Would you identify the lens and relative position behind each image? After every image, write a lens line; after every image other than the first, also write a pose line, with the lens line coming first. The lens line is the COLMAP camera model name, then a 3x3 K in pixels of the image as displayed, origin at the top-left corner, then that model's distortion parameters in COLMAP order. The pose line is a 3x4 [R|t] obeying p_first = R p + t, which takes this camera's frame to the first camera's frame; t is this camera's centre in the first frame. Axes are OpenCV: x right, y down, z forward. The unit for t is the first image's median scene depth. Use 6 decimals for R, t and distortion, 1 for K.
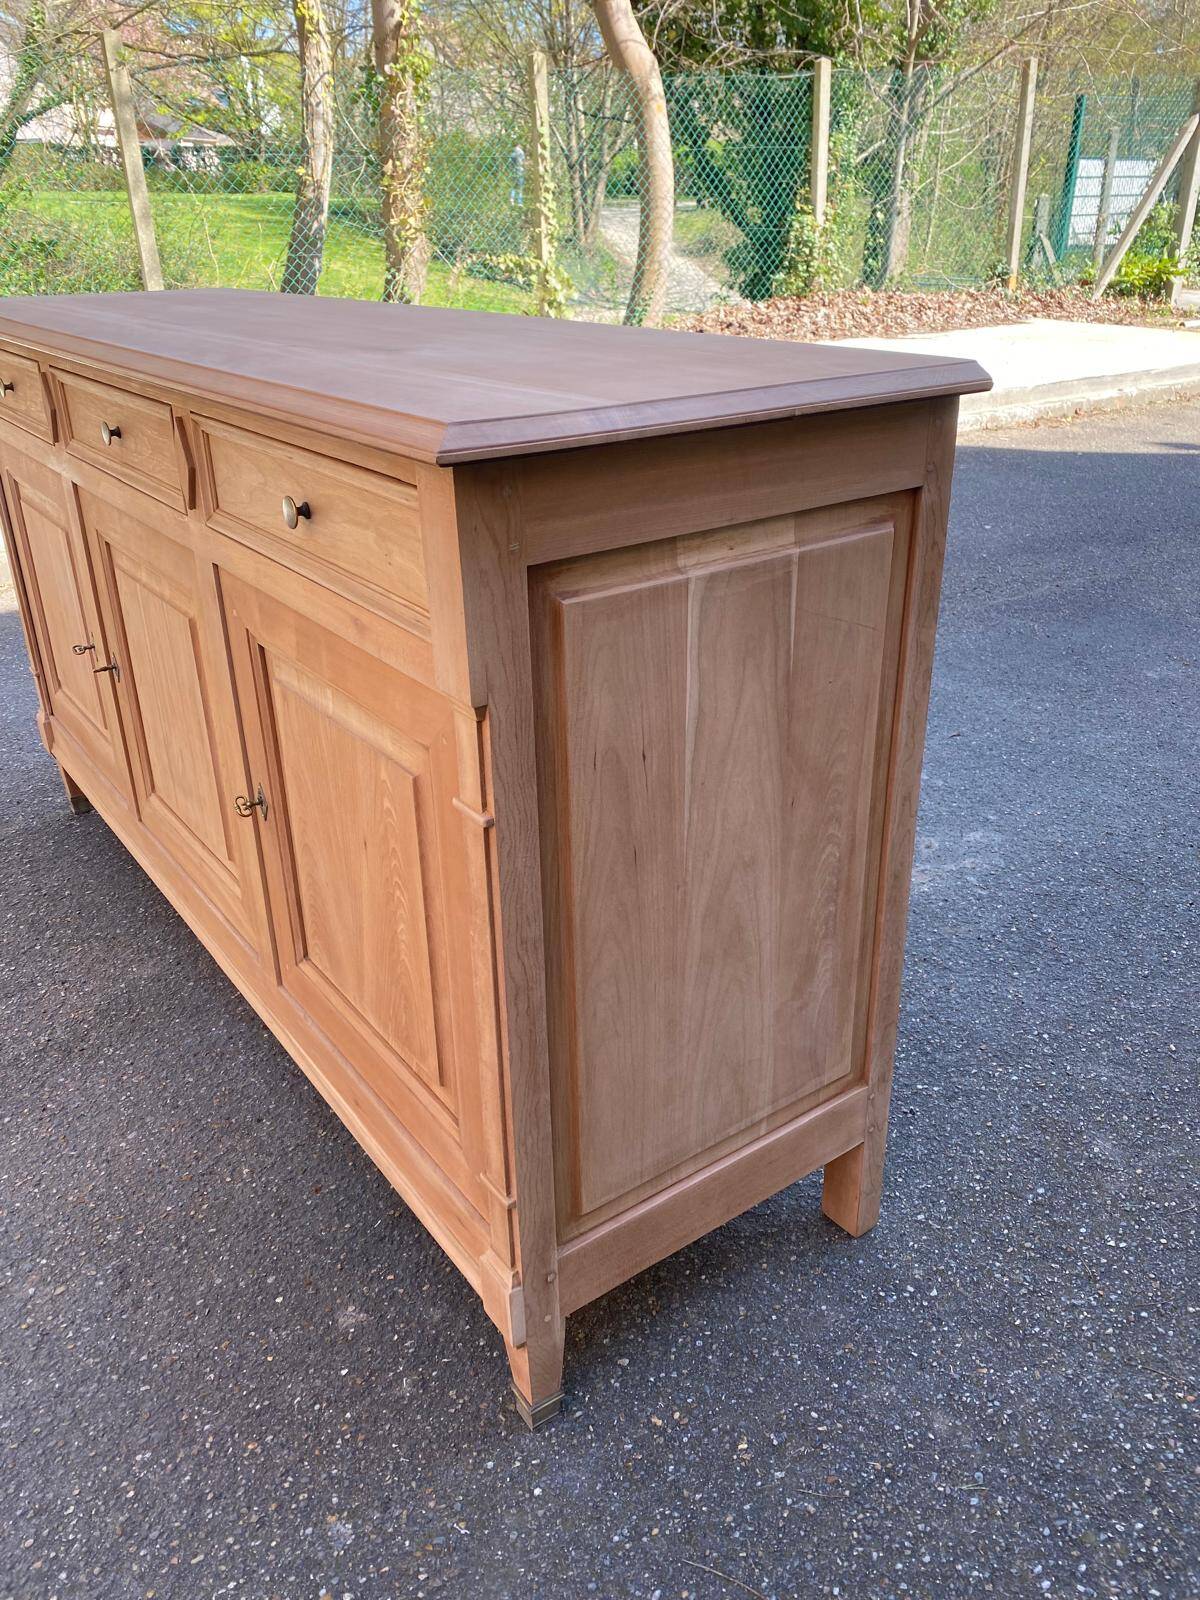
lens RADIAL K [[1224.4, 0, 599.5], [0, 1224.4, 777.5], [0, 0, 1]] dist [0.031990, -0.035035]
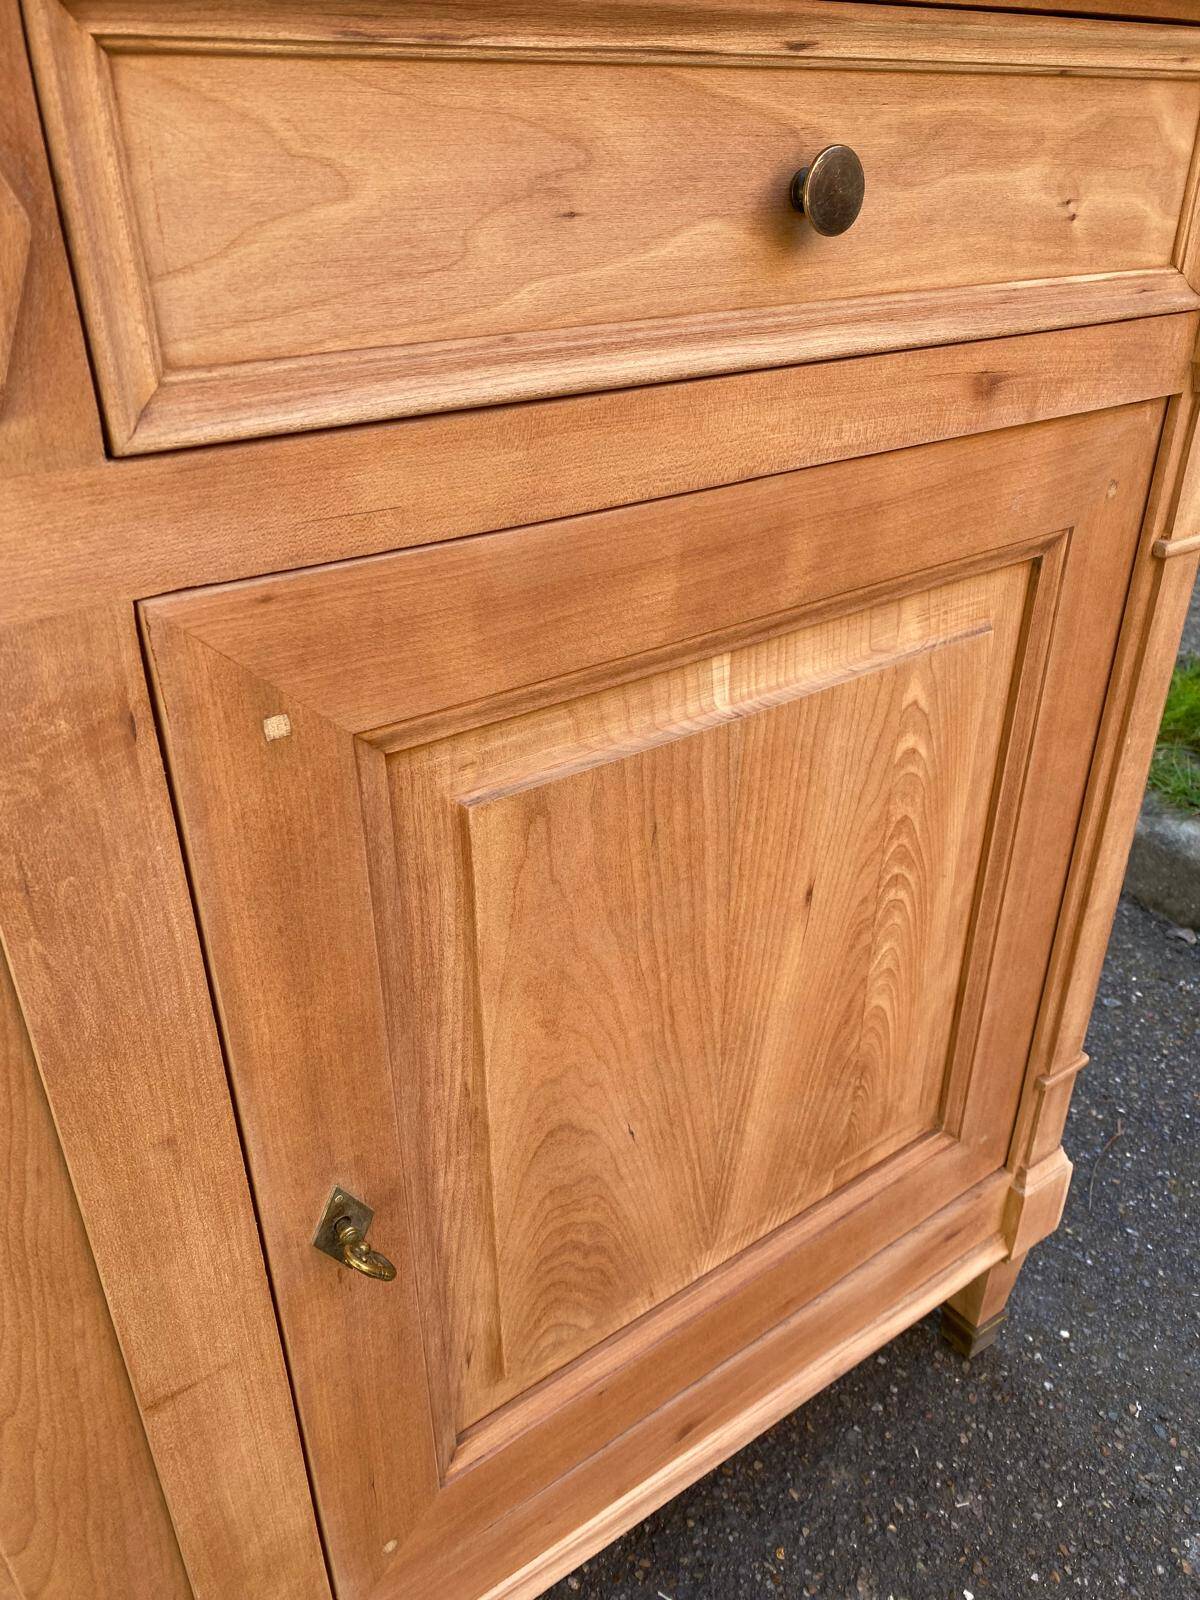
lens RADIAL K [[1199.8, 0, 611.8], [0, 1199.8, 803.0], [0, 0, 1]] dist [0.009316, -0.013494]
pose [[-0.011065, -0.465911, 0.884762, -0.083986], [0.425470, 0.798530, 0.425823, -0.030981], [-0.904905, 0.381152, 0.189396, 0.130034]]
